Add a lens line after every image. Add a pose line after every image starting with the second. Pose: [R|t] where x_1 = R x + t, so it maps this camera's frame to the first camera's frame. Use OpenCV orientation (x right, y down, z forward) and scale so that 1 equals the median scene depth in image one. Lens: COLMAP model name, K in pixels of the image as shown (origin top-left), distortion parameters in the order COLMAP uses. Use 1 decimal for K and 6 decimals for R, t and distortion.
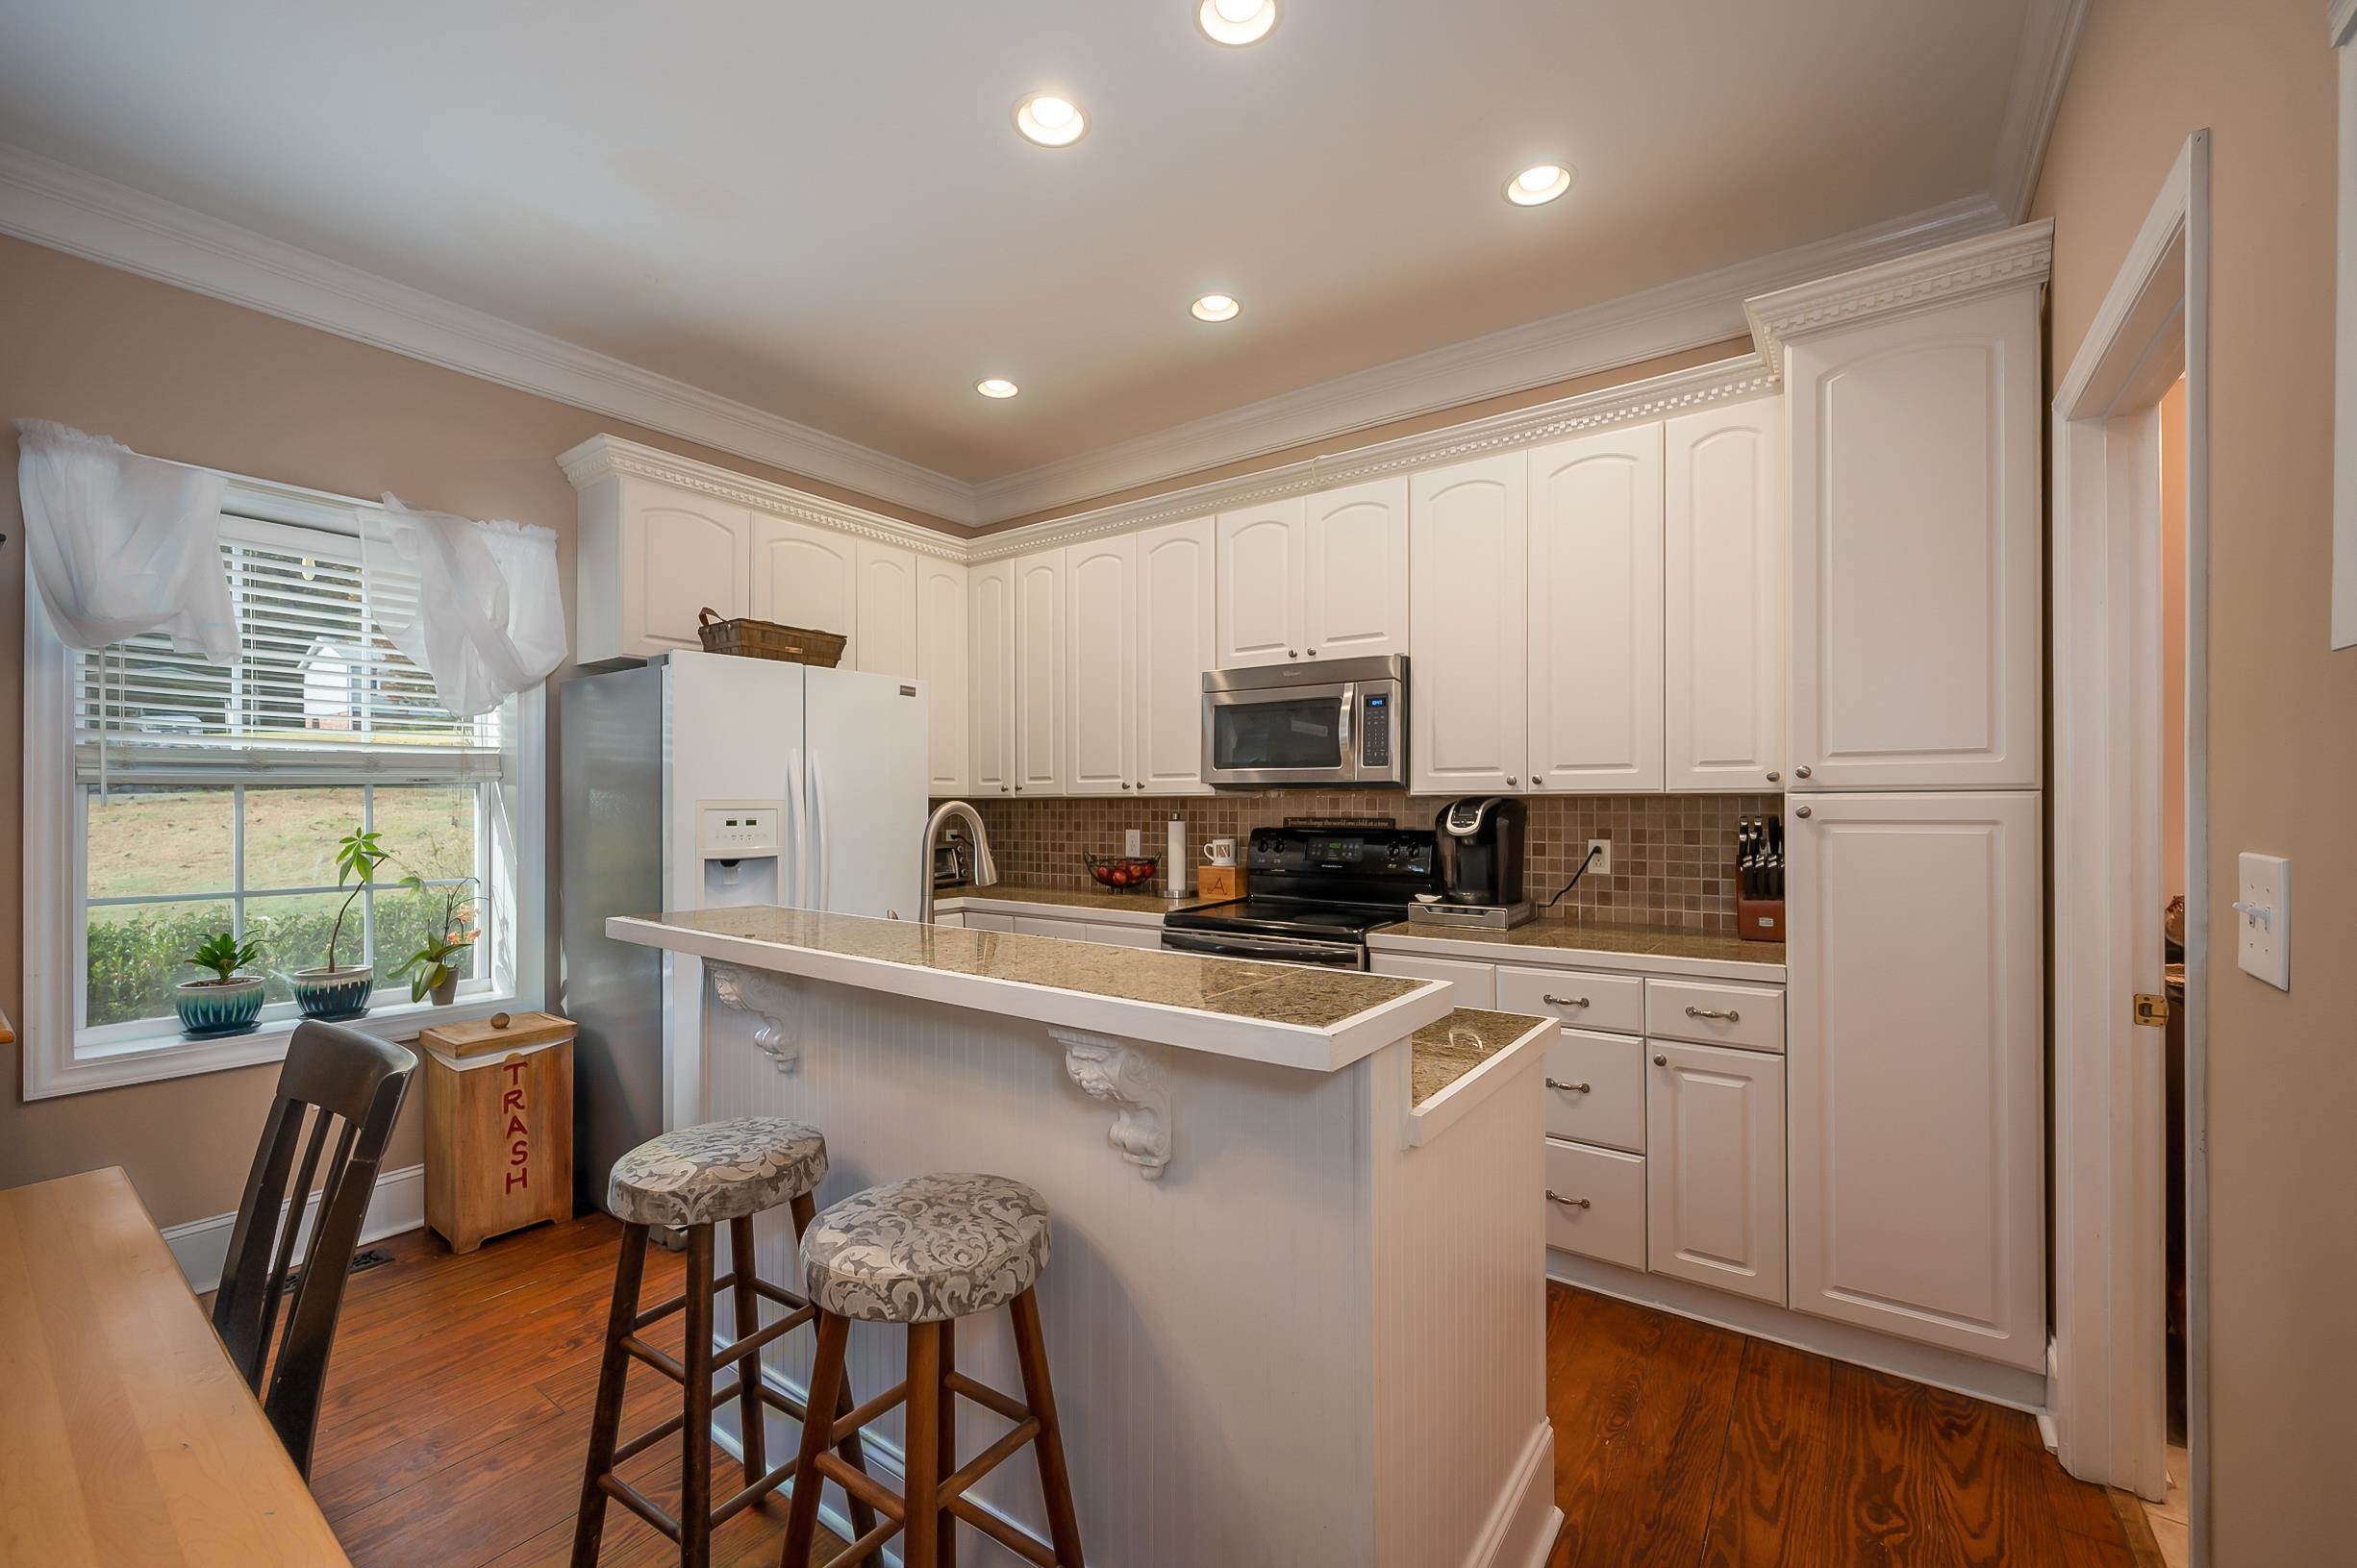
lens RADIAL K [[933.3, 0, 1195.8], [0, 933.3, 798.1], [0, 0, 1]] dist [0.001524, -0.000330]
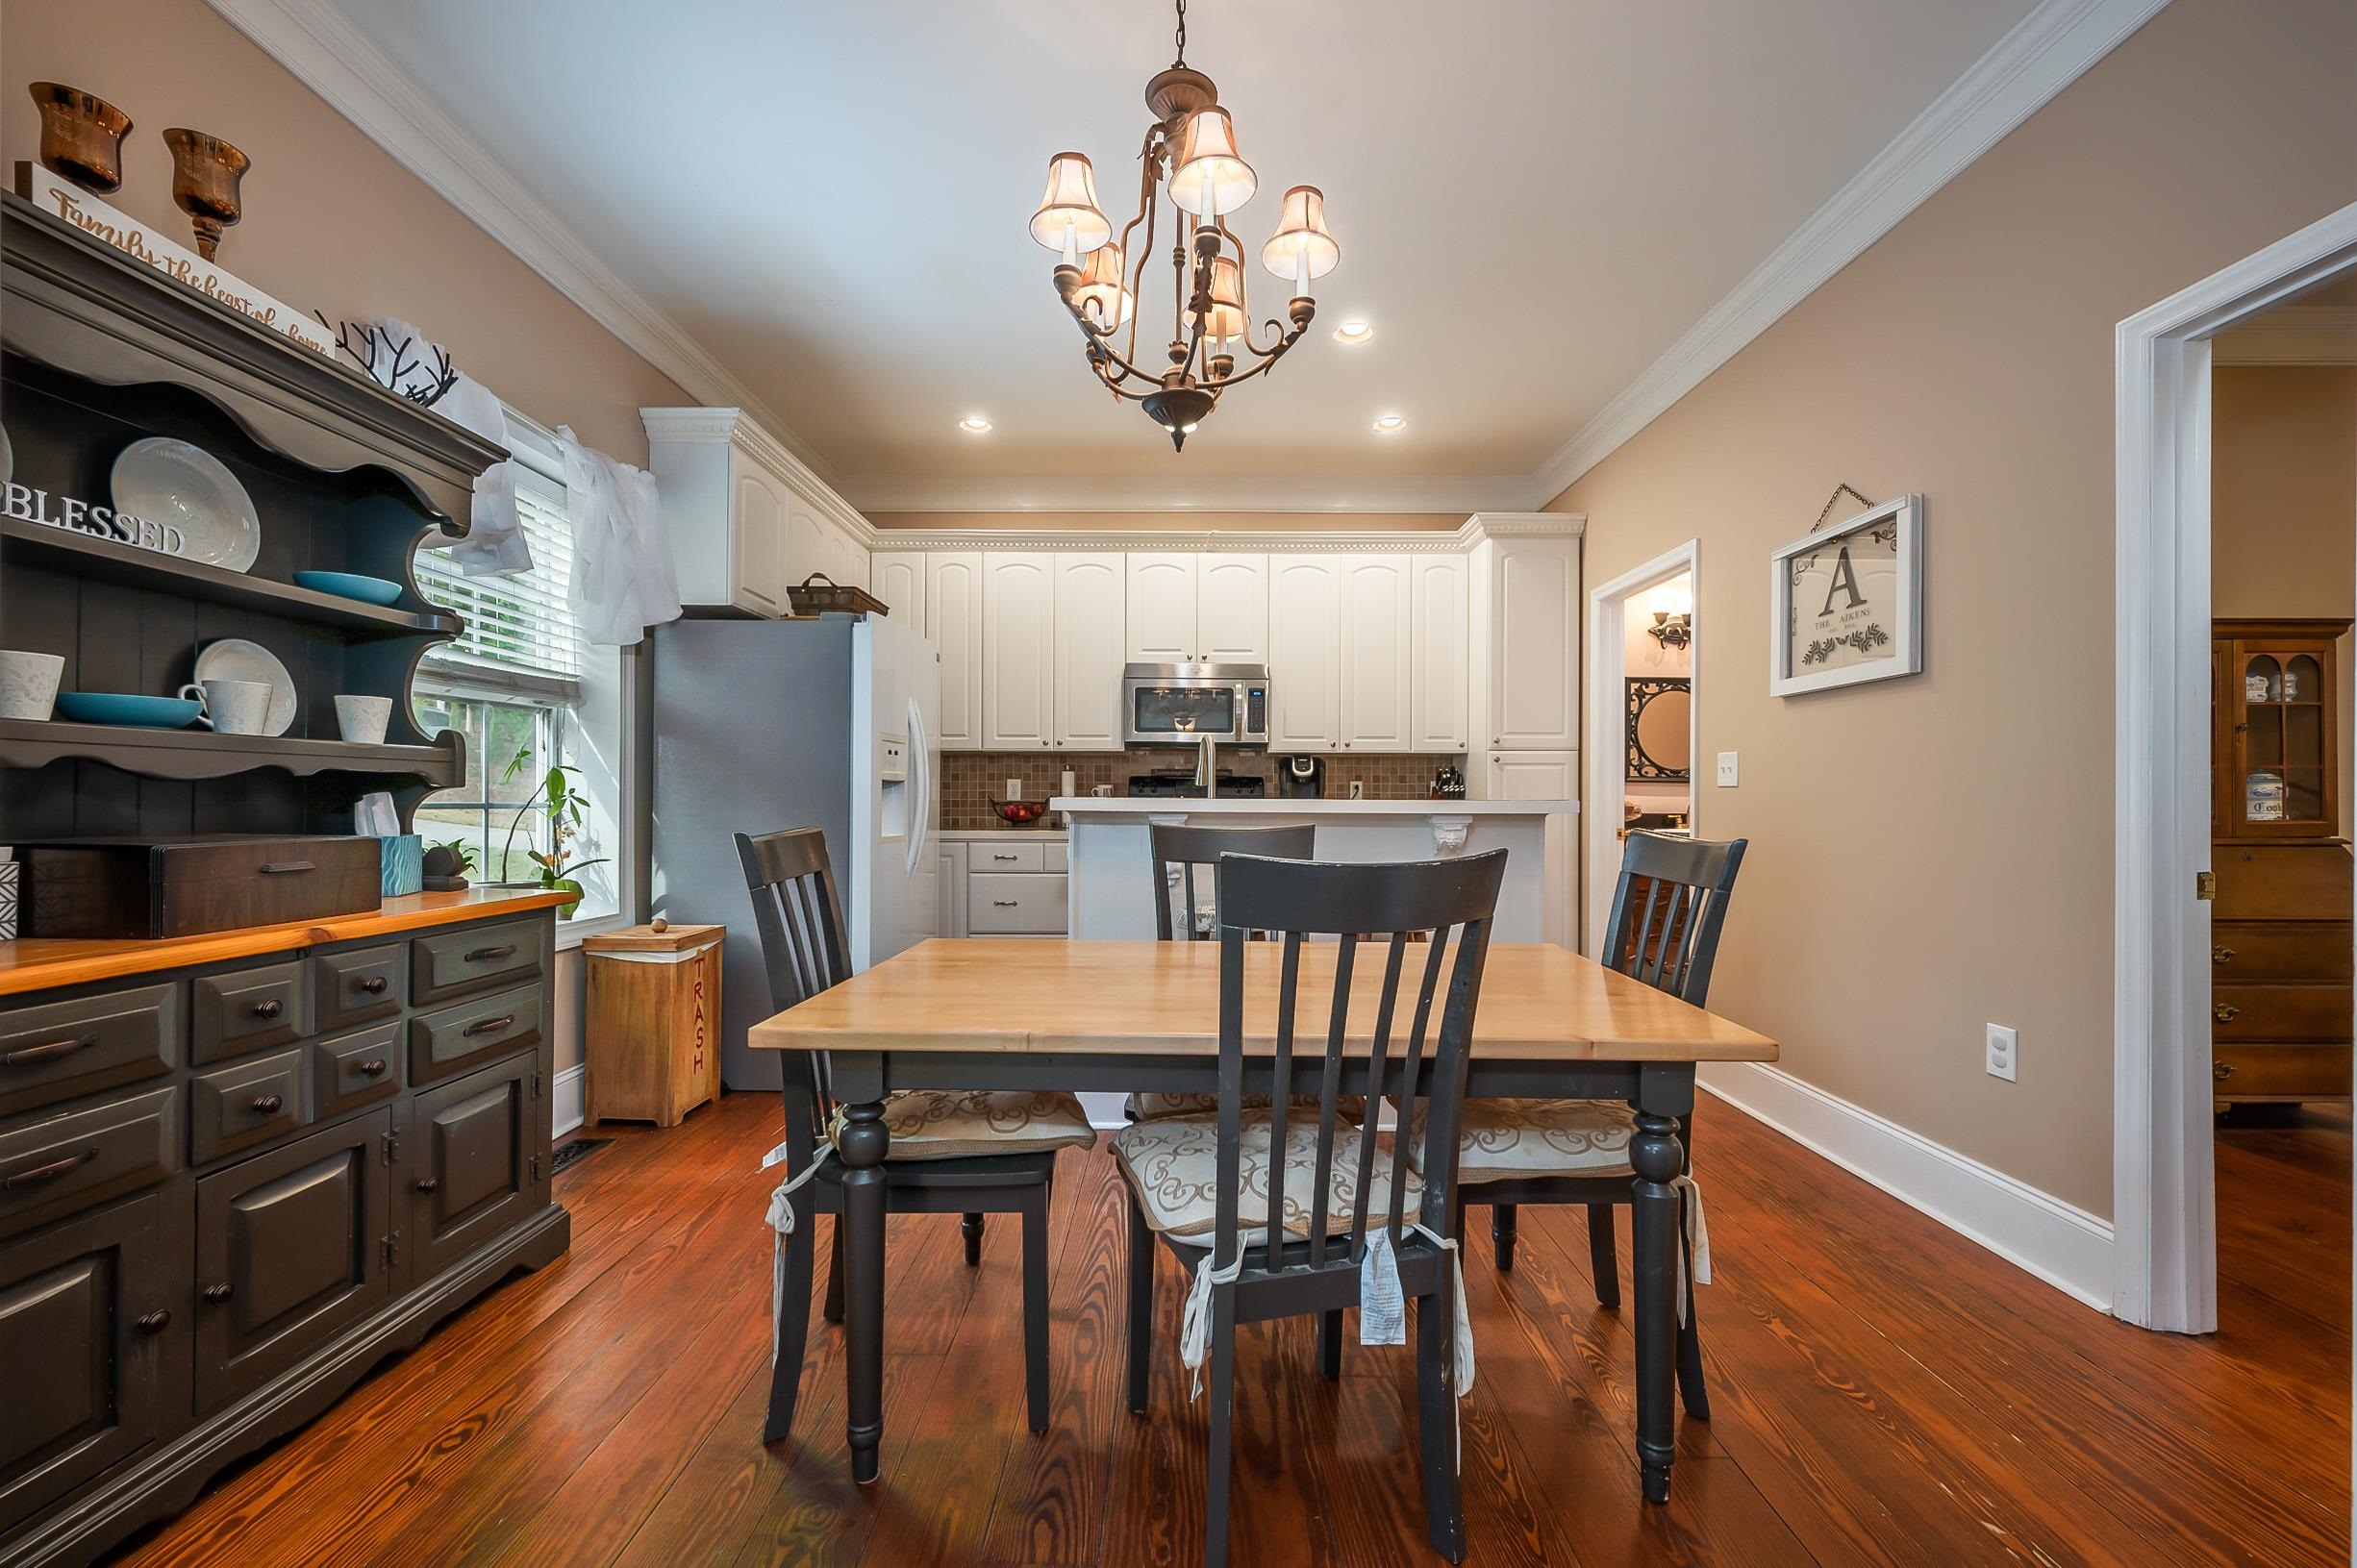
lens RADIAL K [[933.3, 0, 1175.3], [0, 933.3, 802.0], [0, 0, 1]] dist [0.001524, -0.000330]
pose [[0.817695, 0.005911, 0.575622, -0.836352], [-0.008629, 0.999961, 0.001989, 0.081062], [-0.575587, -0.006593, 0.817714, -0.230209]]
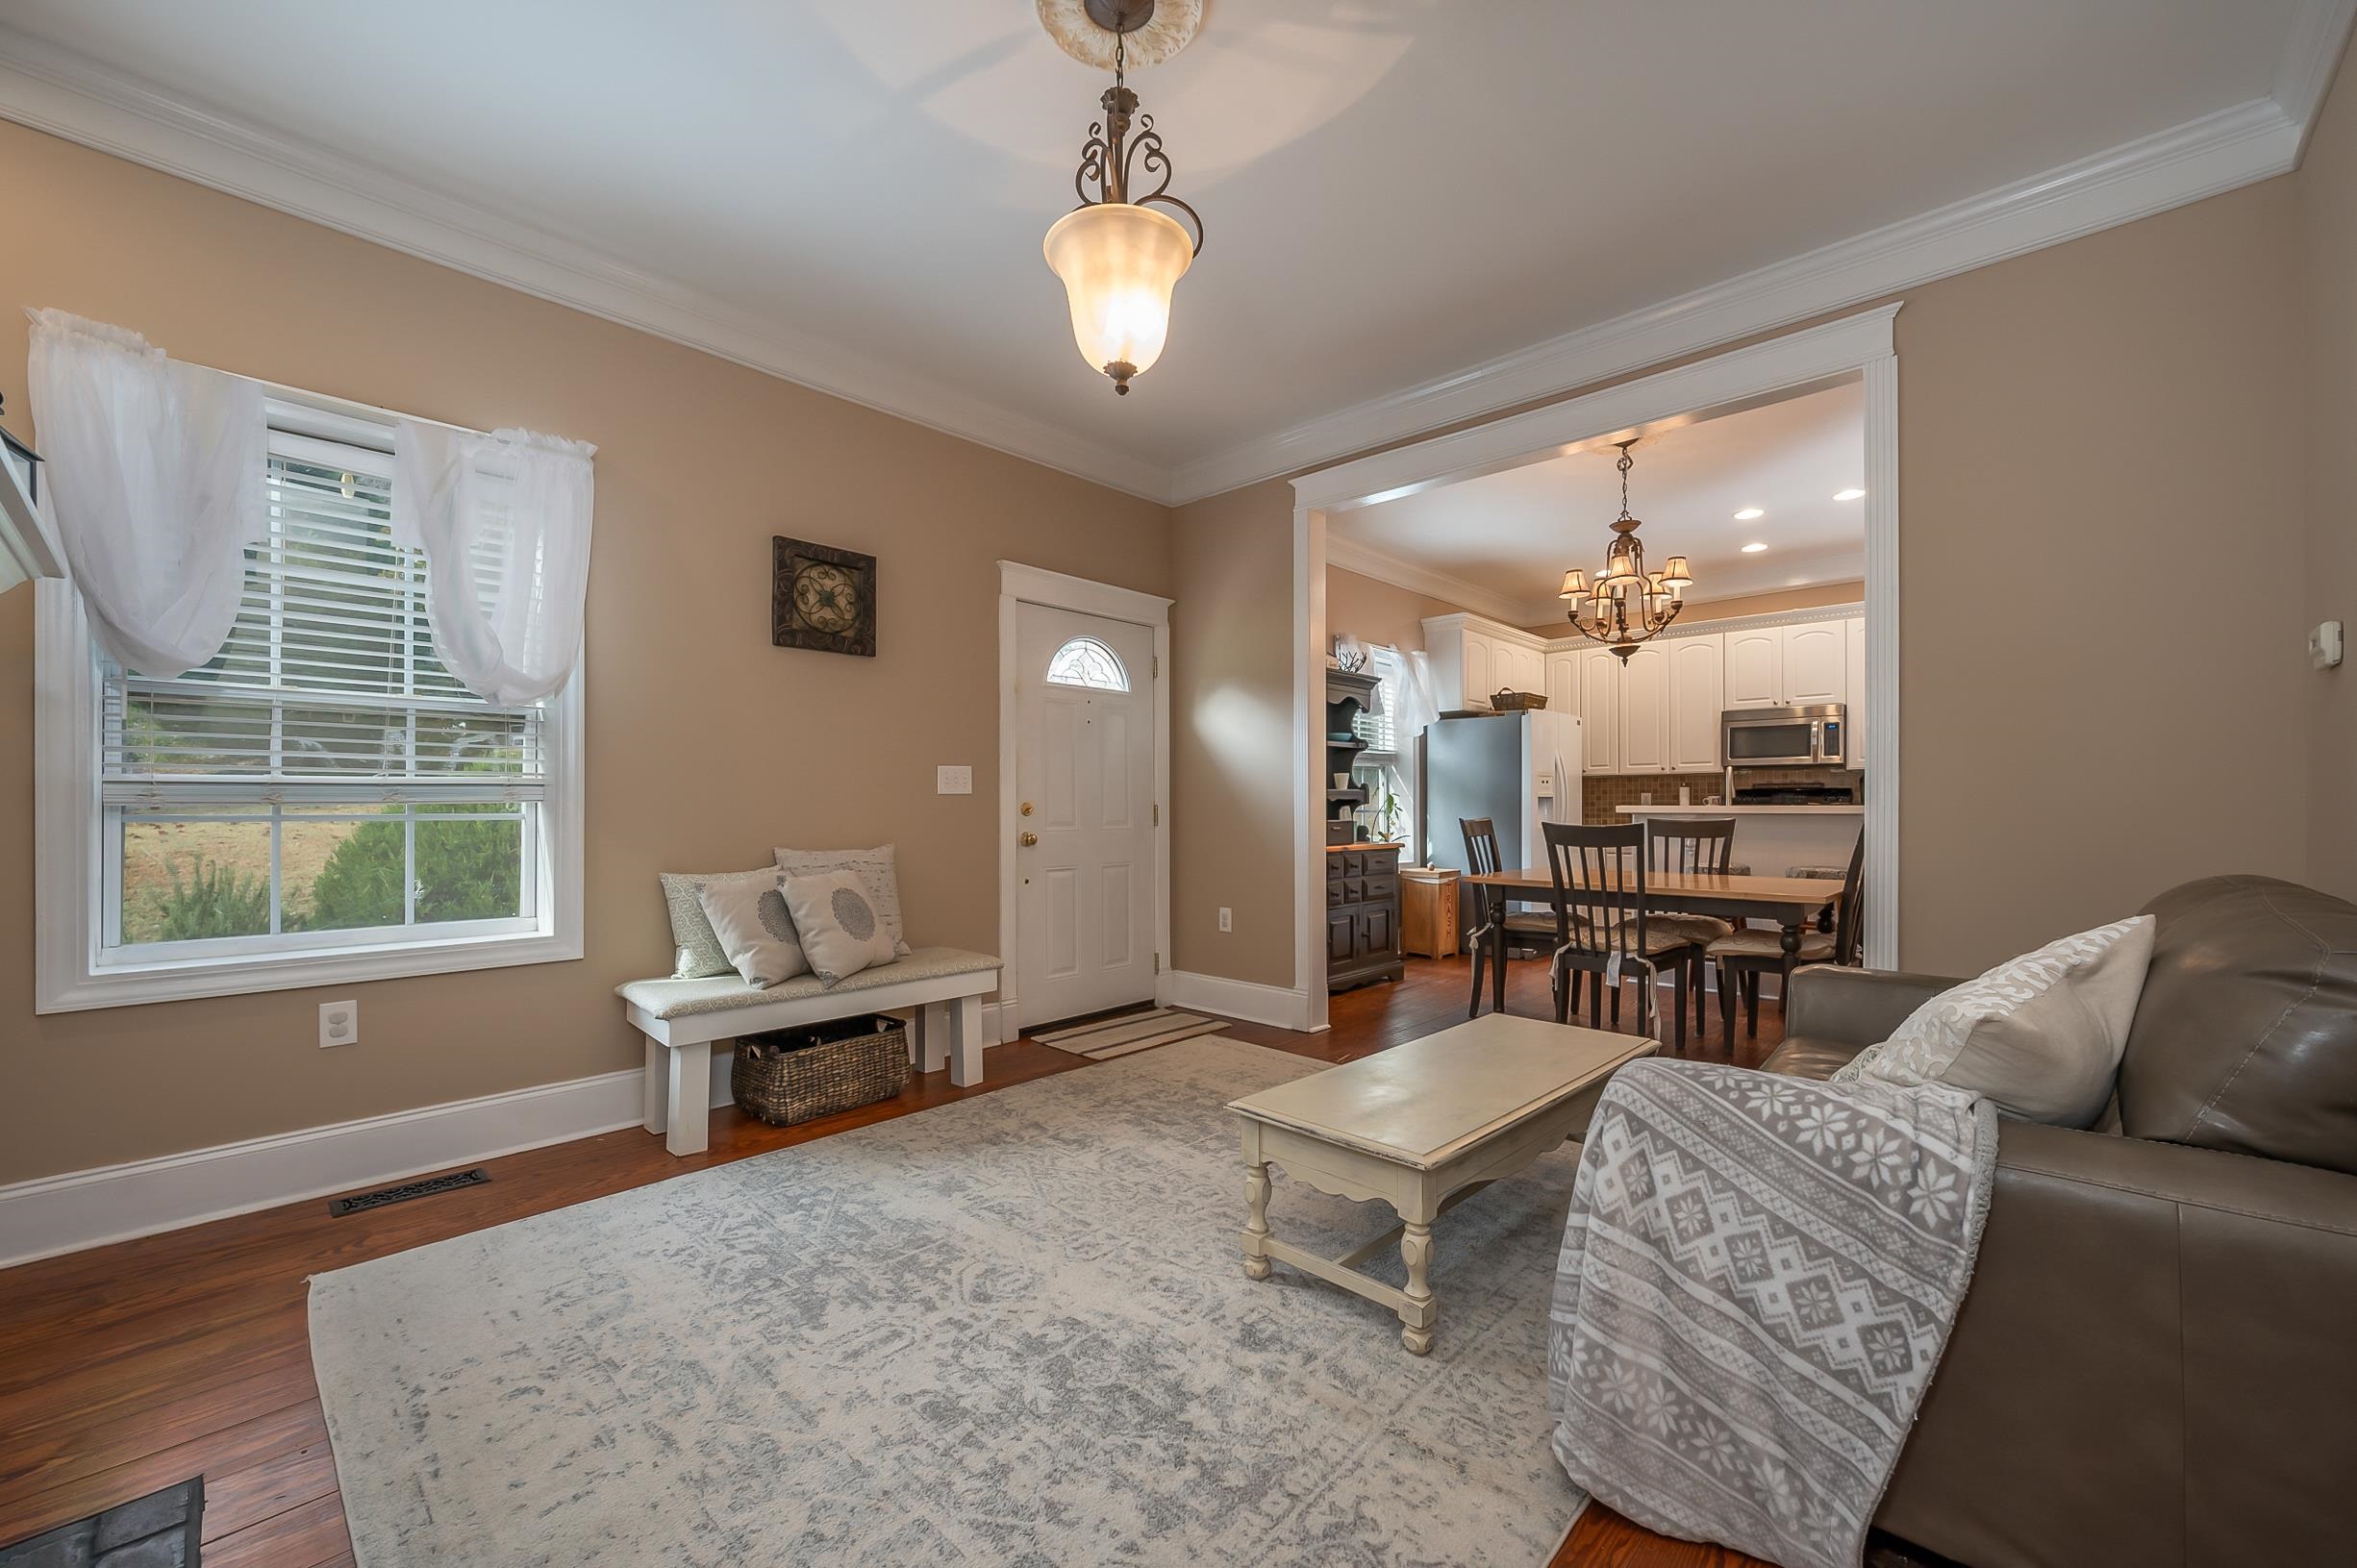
lens RADIAL K [[933.3, 0, 1178.3], [0, 933.3, 807.0], [0, 0, 1]] dist [0.001524, -0.000330]
pose [[0.990422, -0.000495, -0.138071, -0.996567], [0.000508, 1.000000, 0.000055, 0.082263], [0.138071, -0.000125, 0.990422, -1.335609]]
